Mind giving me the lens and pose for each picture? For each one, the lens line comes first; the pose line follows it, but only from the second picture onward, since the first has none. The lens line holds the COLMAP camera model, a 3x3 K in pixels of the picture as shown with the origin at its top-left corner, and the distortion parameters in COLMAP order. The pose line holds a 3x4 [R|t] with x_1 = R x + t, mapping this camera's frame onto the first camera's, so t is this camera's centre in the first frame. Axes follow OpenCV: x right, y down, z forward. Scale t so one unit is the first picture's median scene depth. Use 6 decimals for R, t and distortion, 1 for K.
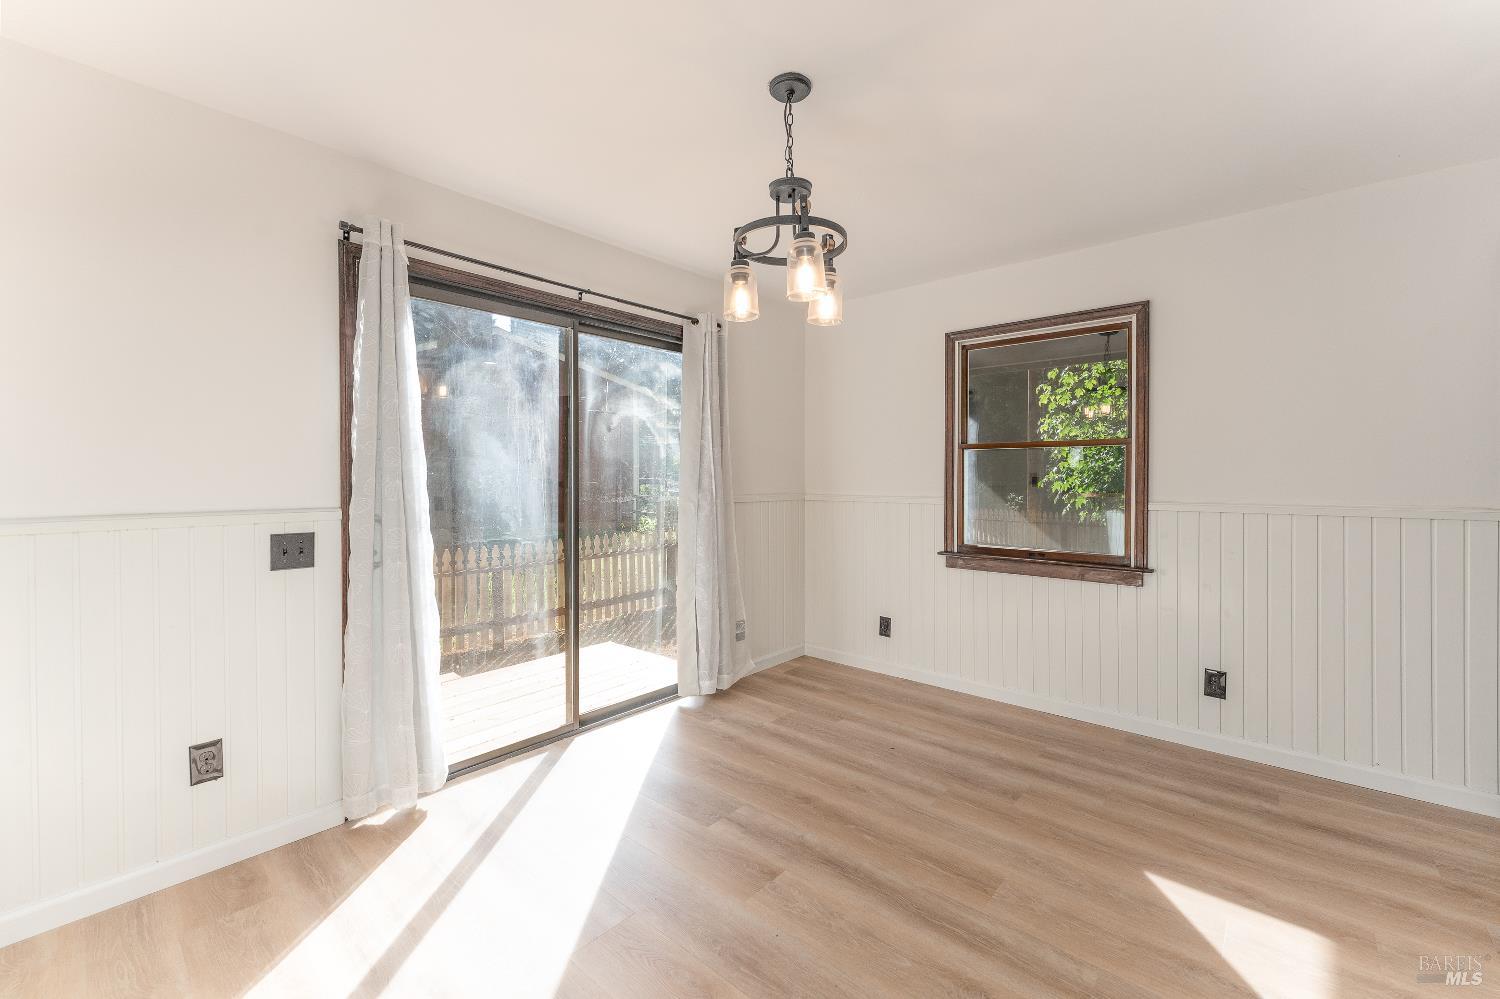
lens RADIAL K [[608.1, 0, 742.1], [0, 608.1, 486.8], [0, 0, 1]] dist [0.002726, -0.000162]
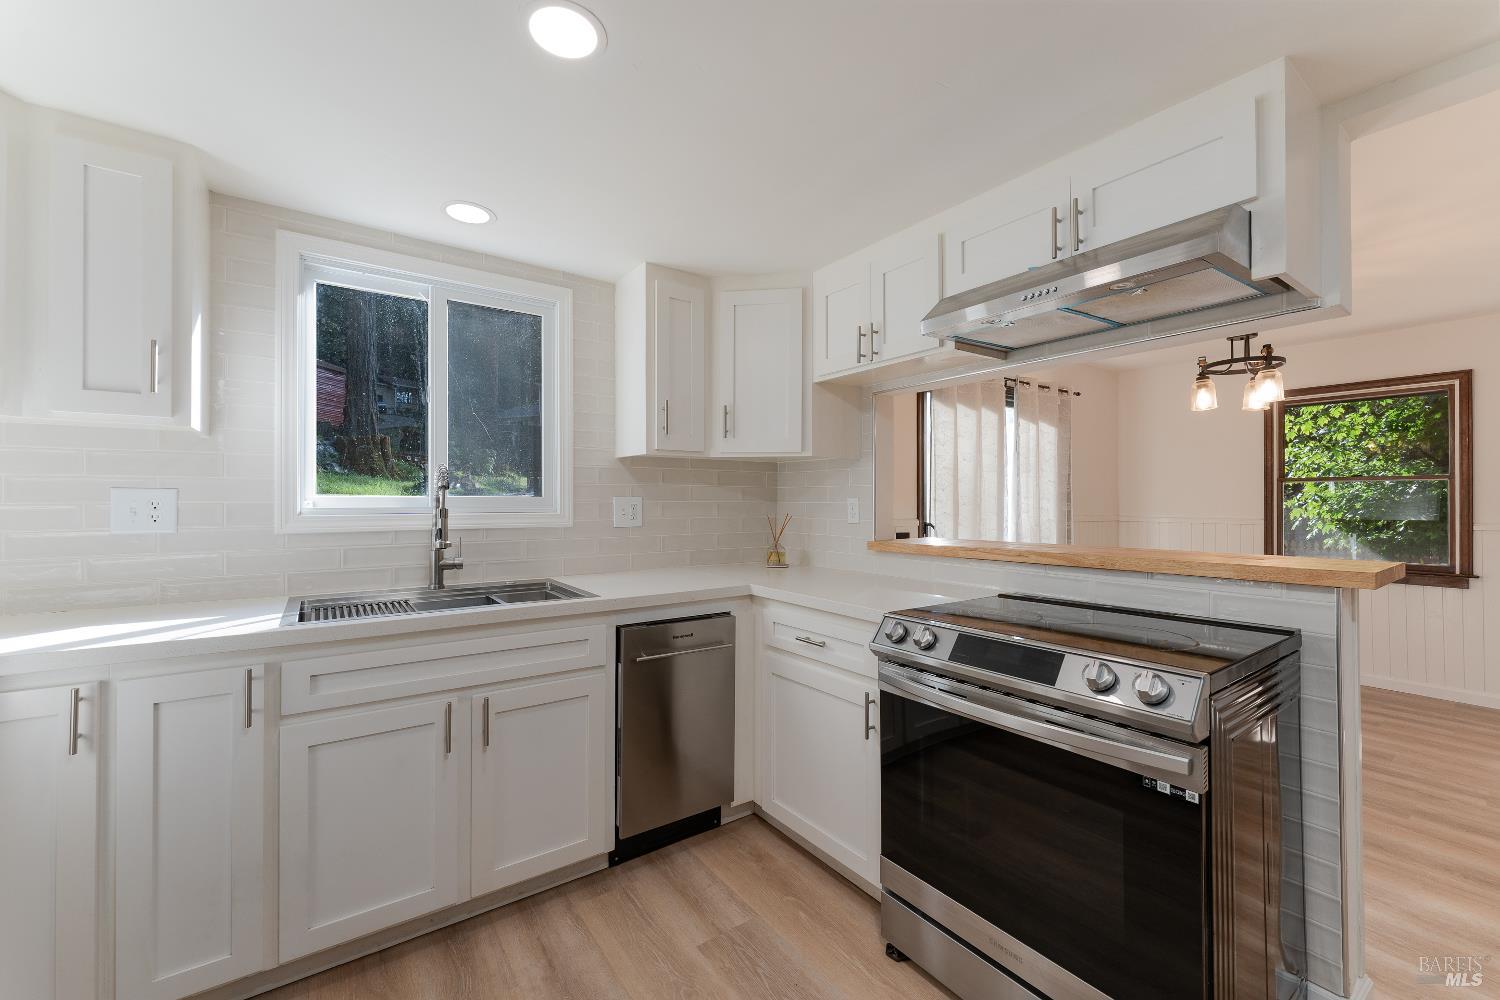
lens RADIAL K [[608.1, 0, 713.7], [0, 608.1, 499.4], [0, 0, 1]] dist [0.002726, -0.000162]
pose [[0.975408, 0.005896, -0.220327, -0.604978], [-0.009924, 0.999803, -0.017180, 0.011148], [0.220182, 0.018944, 0.975275, -0.606162]]
